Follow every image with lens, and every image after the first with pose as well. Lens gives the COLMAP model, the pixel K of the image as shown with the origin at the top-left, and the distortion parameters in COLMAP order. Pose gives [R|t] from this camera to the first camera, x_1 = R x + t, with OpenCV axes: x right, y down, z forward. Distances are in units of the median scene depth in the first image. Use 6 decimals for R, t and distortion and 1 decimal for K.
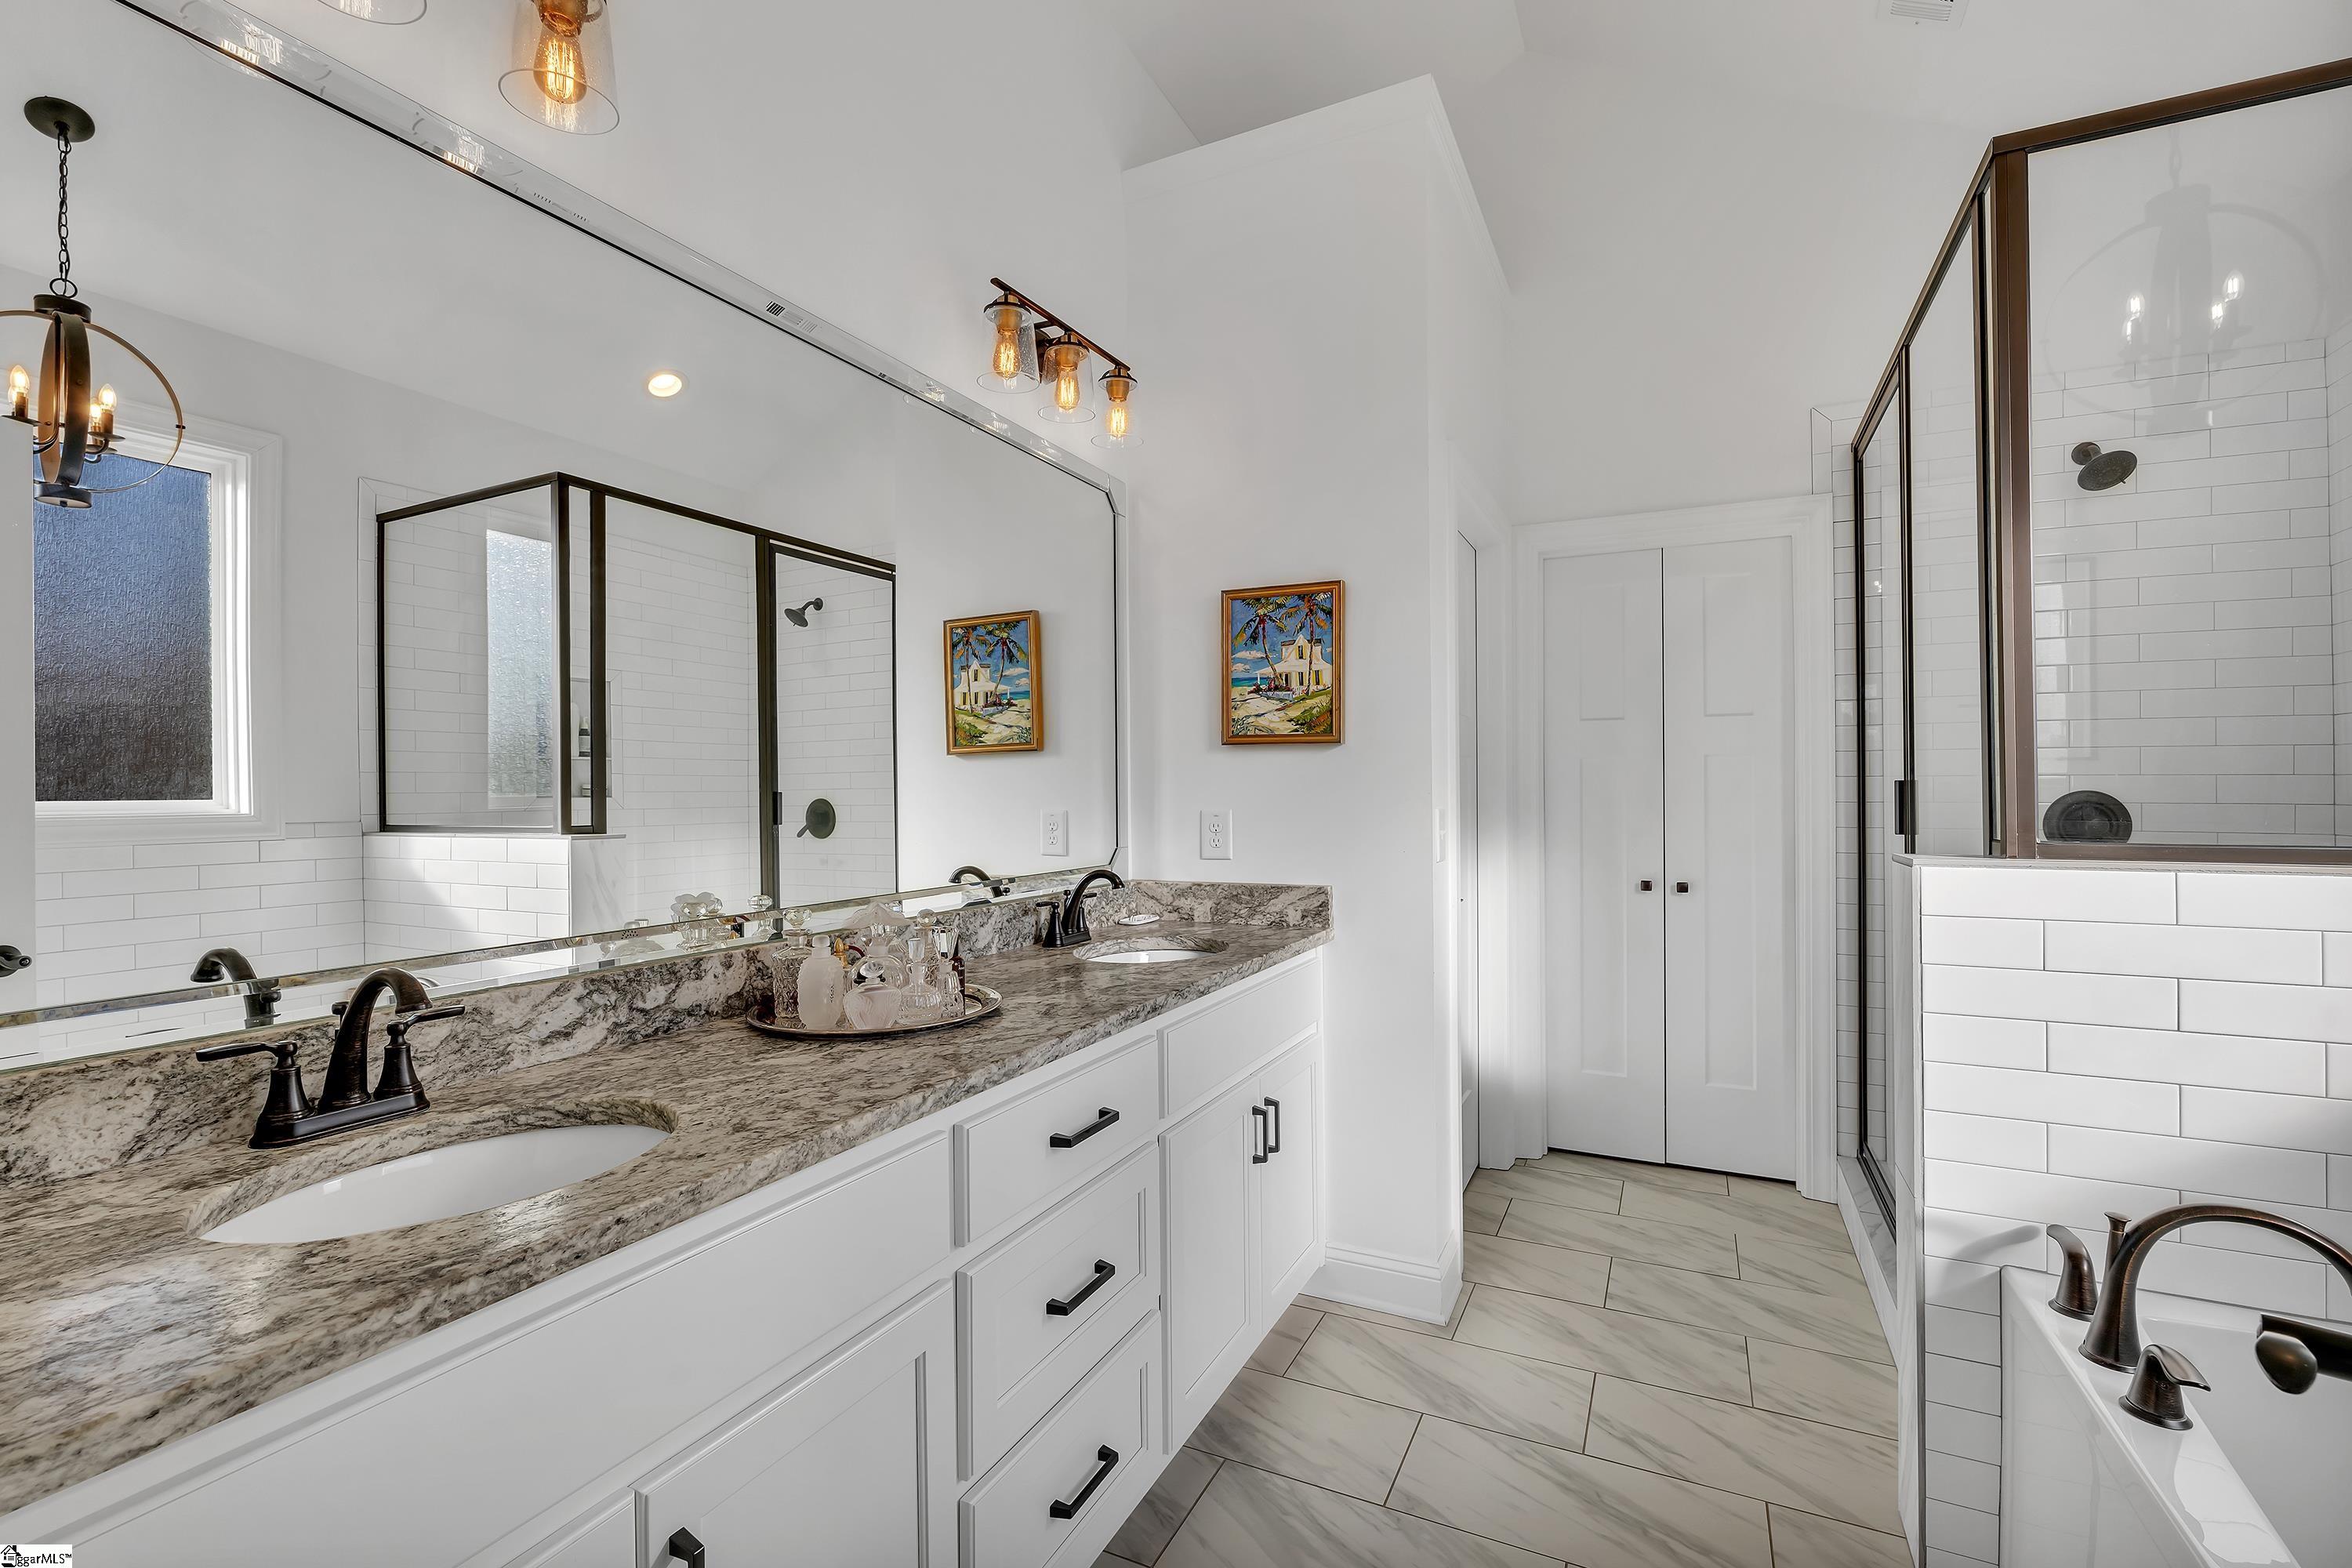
lens RADIAL K [[1026.5, 0, 1173.6], [0, 1026.5, 785.2], [0, 0, 1]] dist [-0.001943, 0.000559]
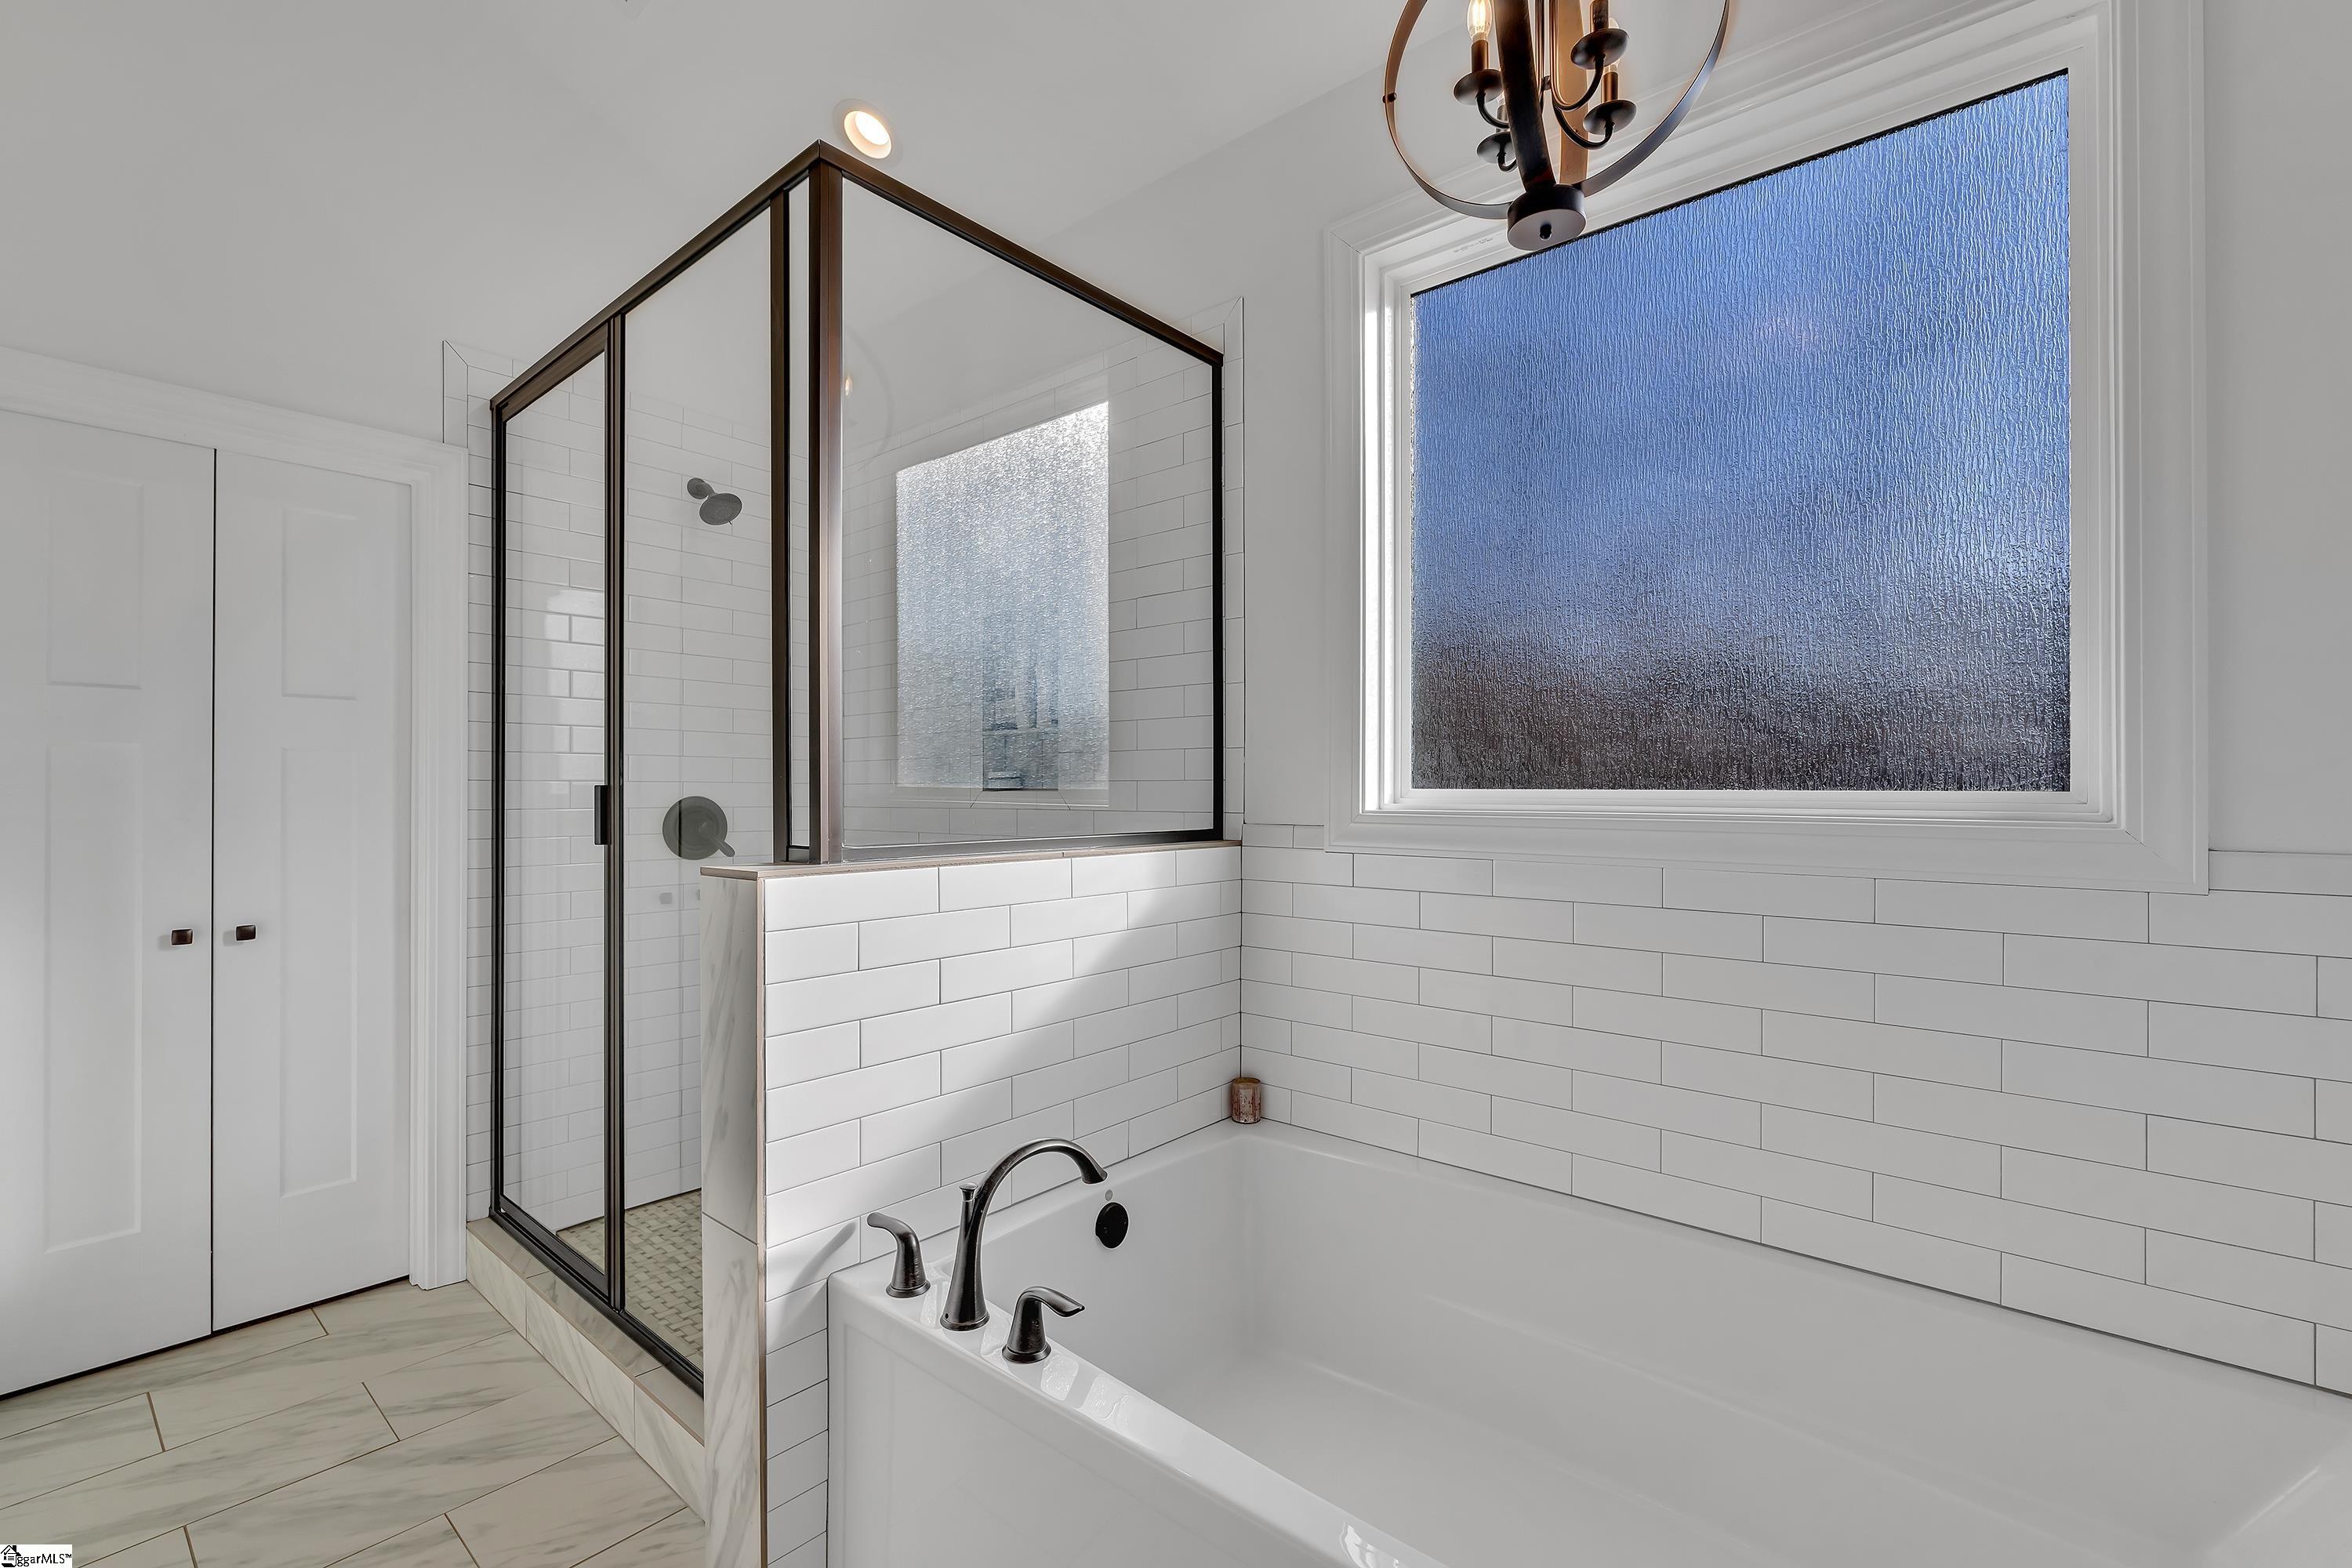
lens RADIAL K [[1026.5, 0, 1173.6], [0, 1026.5, 785.2], [0, 0, 1]] dist [-0.001943, 0.000559]
pose [[0.250727, 0.008391, 0.968021, -0.042372], [-0.003695, 0.999963, -0.007711, 0.000214], [-0.968051, -0.001644, 0.250749, 0.250707]]
